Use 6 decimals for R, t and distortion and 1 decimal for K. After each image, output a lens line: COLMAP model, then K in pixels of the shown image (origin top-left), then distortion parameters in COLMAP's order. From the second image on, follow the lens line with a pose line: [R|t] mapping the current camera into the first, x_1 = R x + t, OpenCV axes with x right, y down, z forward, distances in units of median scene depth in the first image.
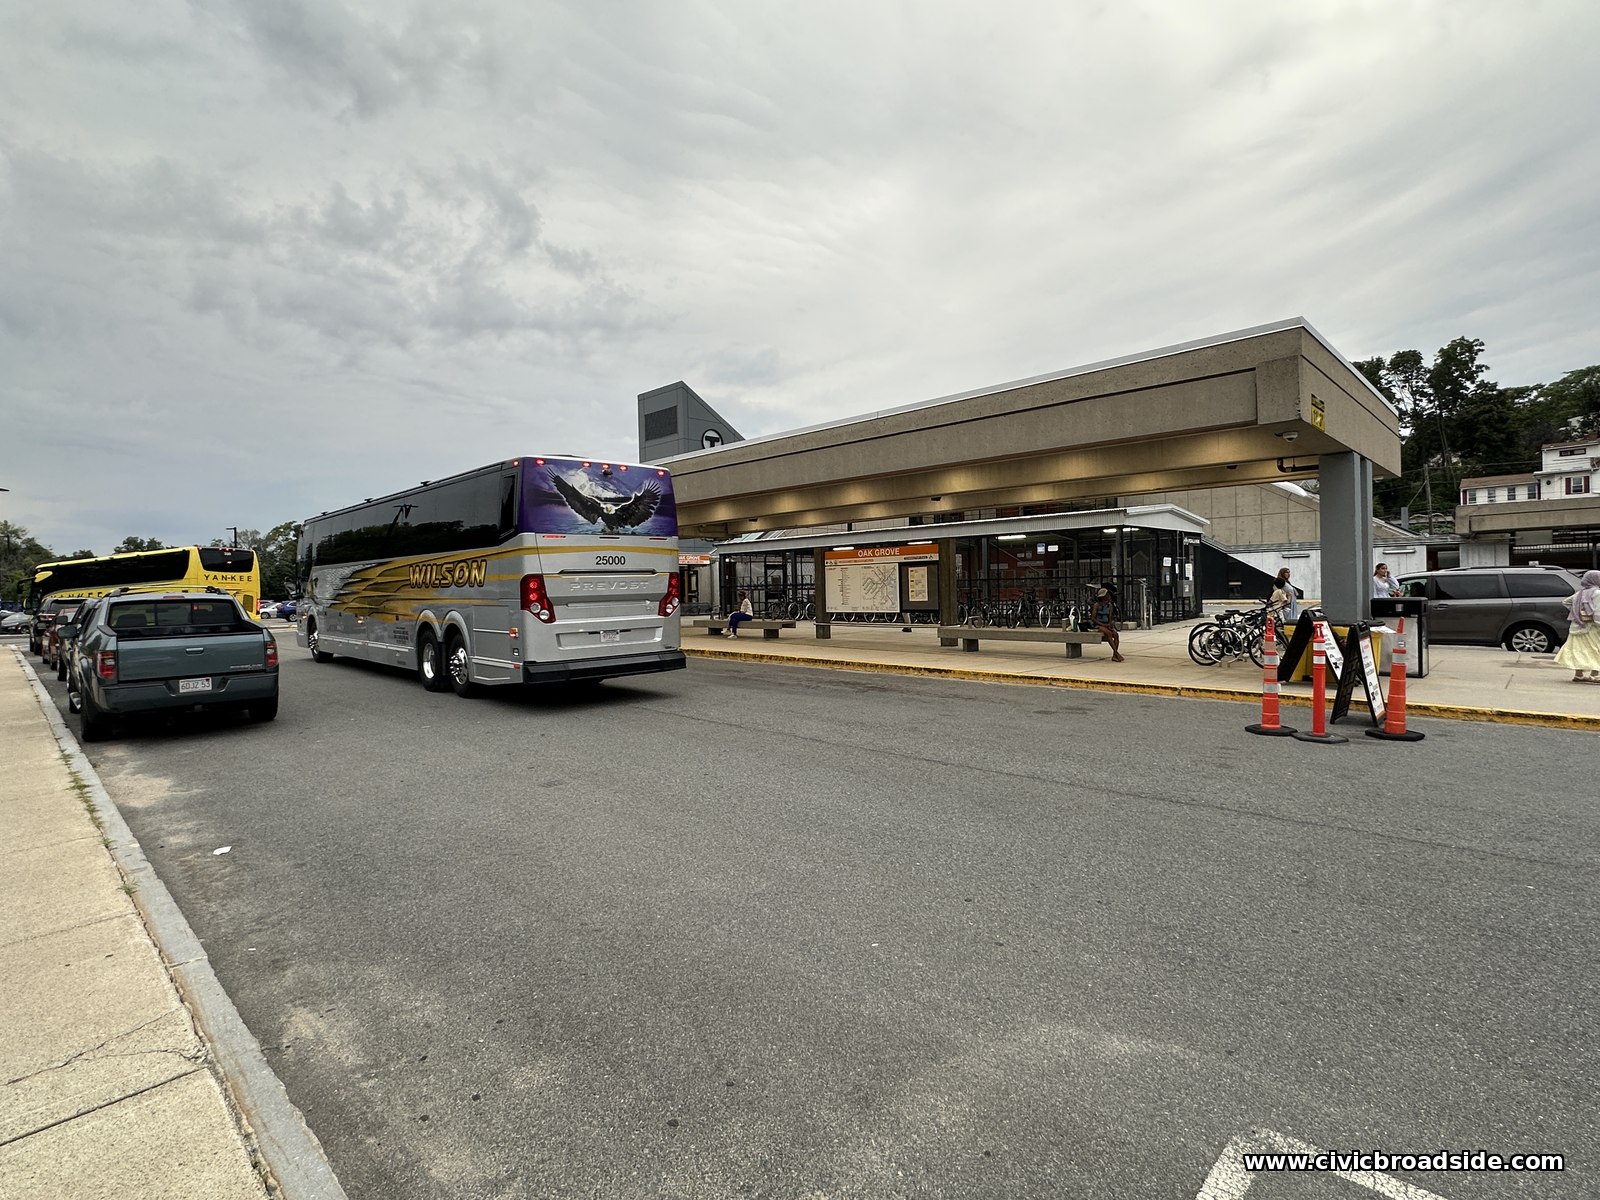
lens RADIAL K [[790.2, 0, 791.7], [0, 790.2, 599.5], [0, 0, 1]] dist [-0.004043, 0.000463]
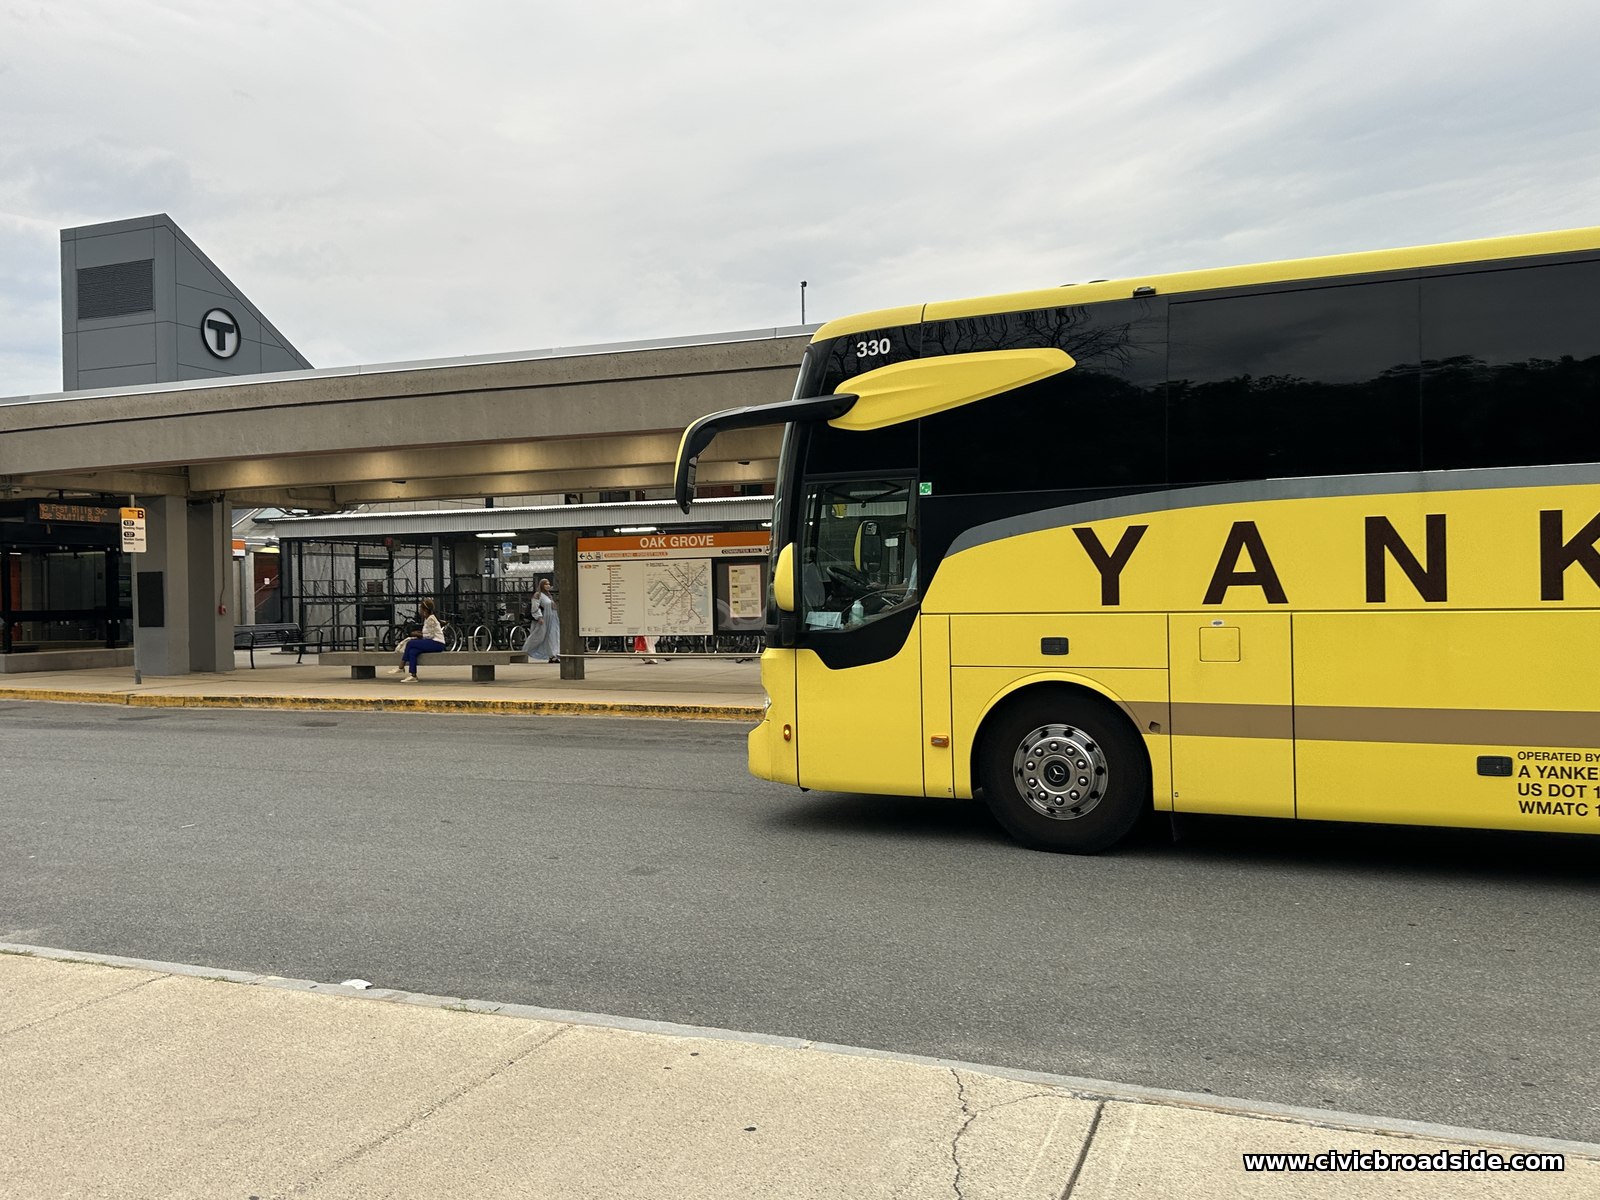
lens RADIAL K [[1345.7, 0, 798.3], [0, 1345.7, 596.0], [0, 0, 1]] dist [0.057431, -0.057223]
pose [[0.918368, 0.010060, 0.395601, -0.216042], [-0.000124, 0.999684, -0.025133, 0.011165], [-0.395729, 0.023032, 0.918079, -0.030232]]
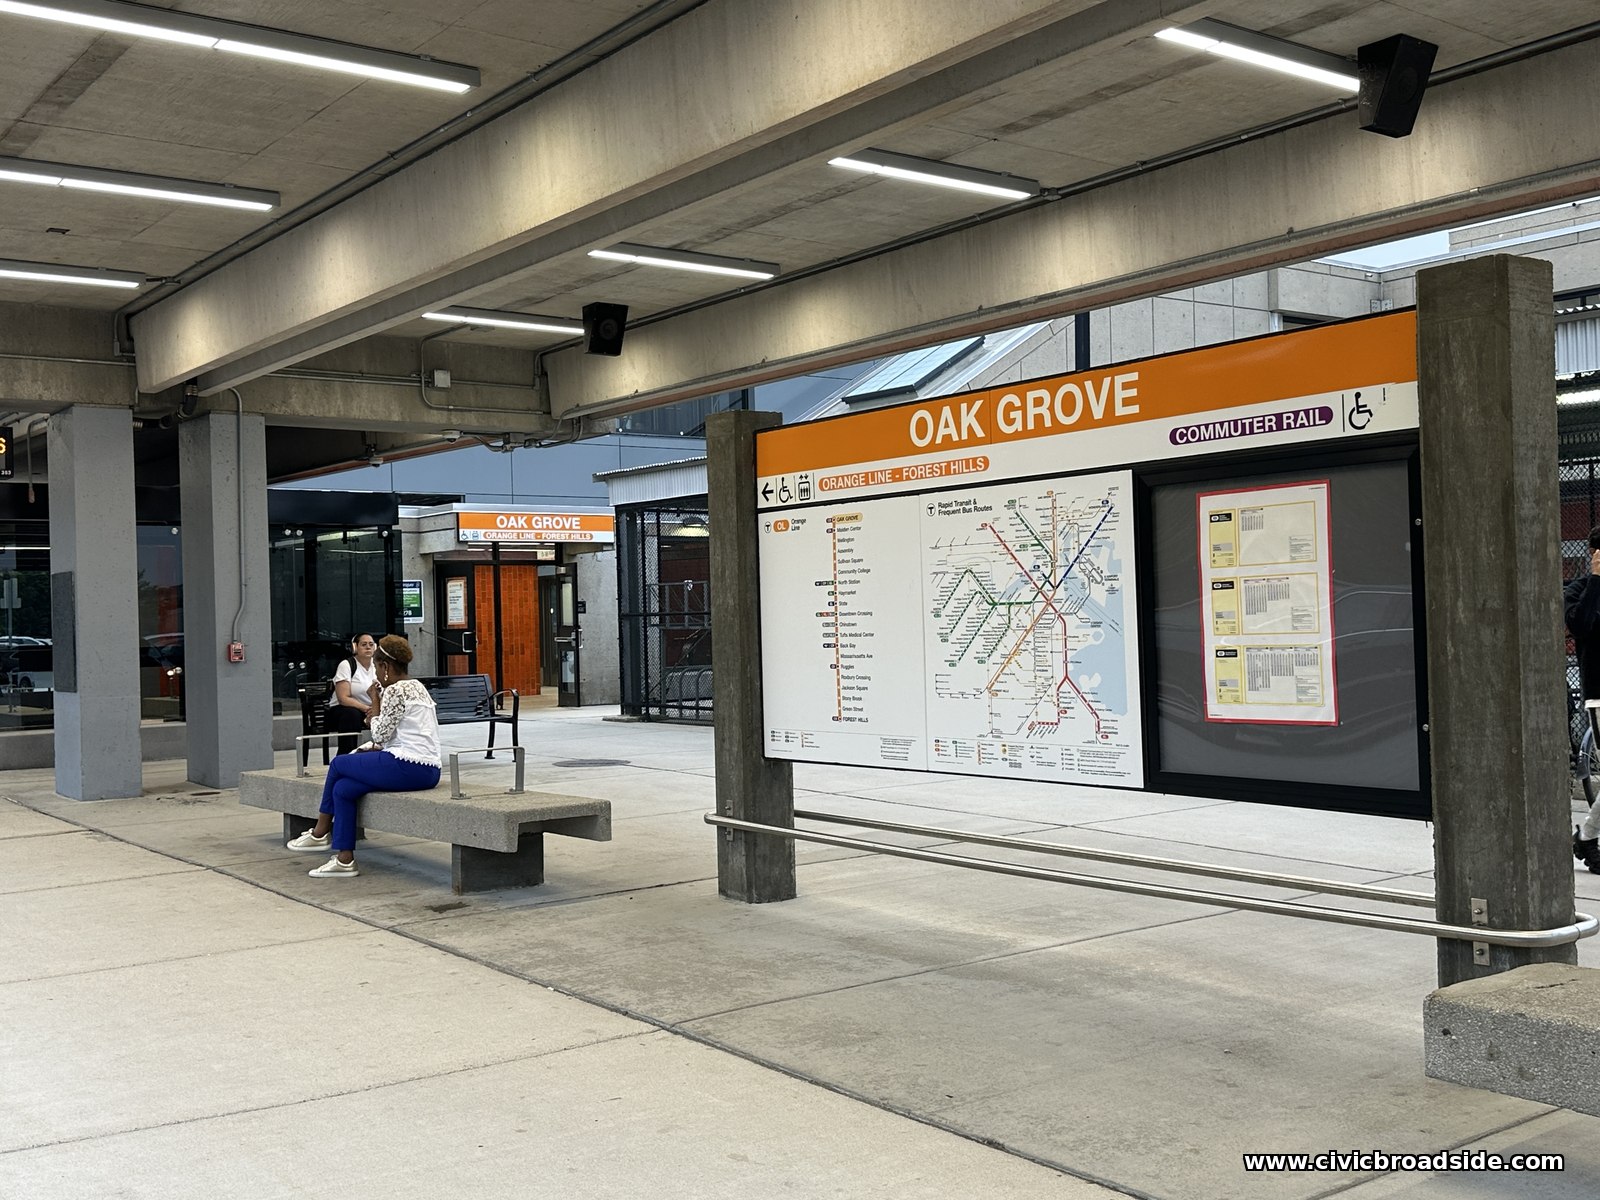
lens RADIAL K [[1615.2, 0, 800.7], [0, 1615.2, 603.1], [0, 0, 1]] dist [0.025168, 0.000000]
pose [[0.989144, 0.000195, -0.146947, 0.108500], [-0.003478, 0.999750, -0.022083, -0.011827], [0.146906, 0.022355, 0.988898, 0.629771]]
